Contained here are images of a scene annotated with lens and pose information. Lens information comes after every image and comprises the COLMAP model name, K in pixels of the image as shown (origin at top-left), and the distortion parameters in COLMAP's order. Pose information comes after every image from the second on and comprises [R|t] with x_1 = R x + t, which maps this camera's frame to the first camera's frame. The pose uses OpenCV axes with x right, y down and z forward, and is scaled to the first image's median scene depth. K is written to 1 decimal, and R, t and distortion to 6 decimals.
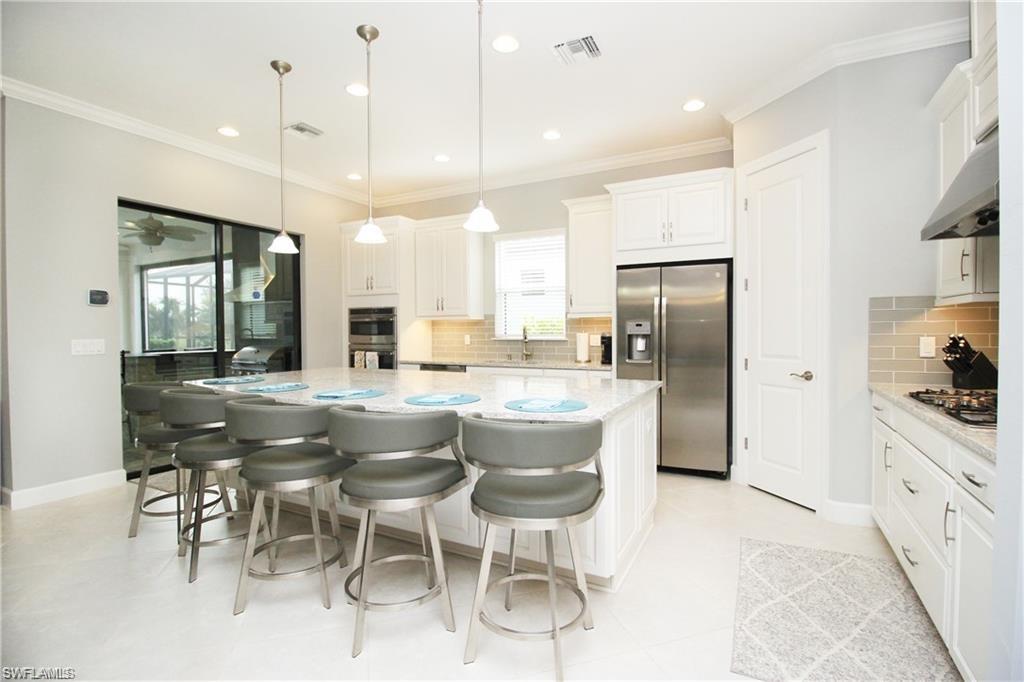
lens RADIAL K [[485.5, 0, 528.7], [0, 485.5, 335.1], [0, 0, 1]] dist [-0.005113, -0.008270]
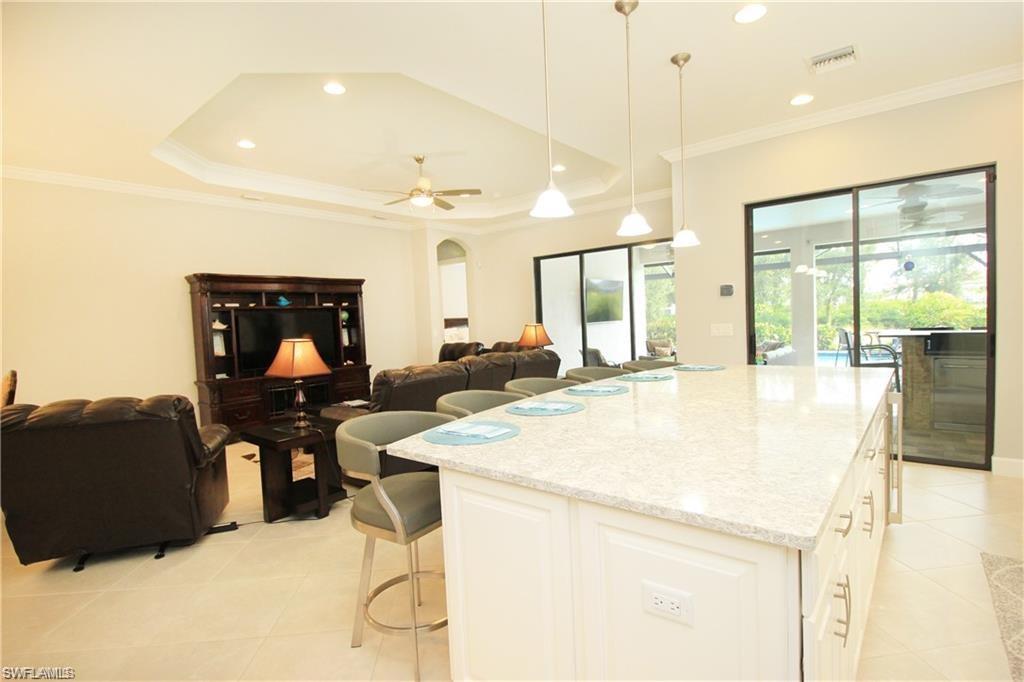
lens RADIAL K [[485.5, 0, 513.9], [0, 485.5, 337.5], [0, 0, 1]] dist [-0.005113, -0.008270]
pose [[-0.243573, 0.053862, -0.968386, 0.326171], [0.034499, 0.998306, 0.046849, -0.023039], [0.969269, -0.021997, -0.245018, 0.518170]]
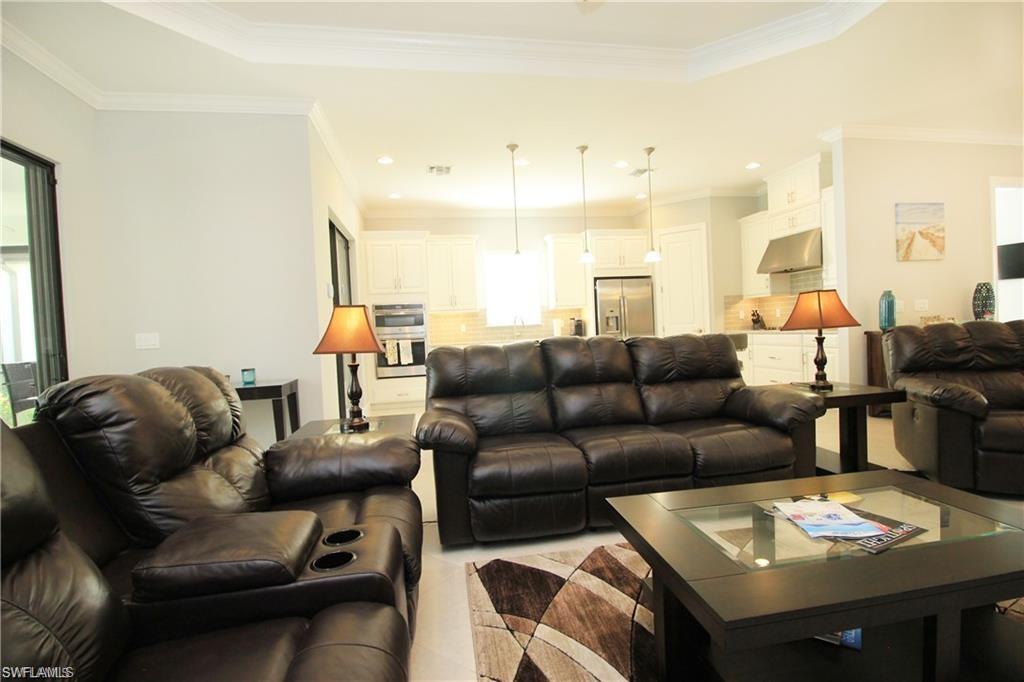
lens RADIAL K [[485.5, 0, 520.6], [0, 485.5, 343.8], [0, 0, 1]] dist [-0.005113, -0.008270]
pose [[0.797354, -0.051351, 0.601323, -0.854573], [0.048685, 0.998599, 0.020722, 0.034688], [-0.601545, 0.012752, 0.798737, -0.162299]]
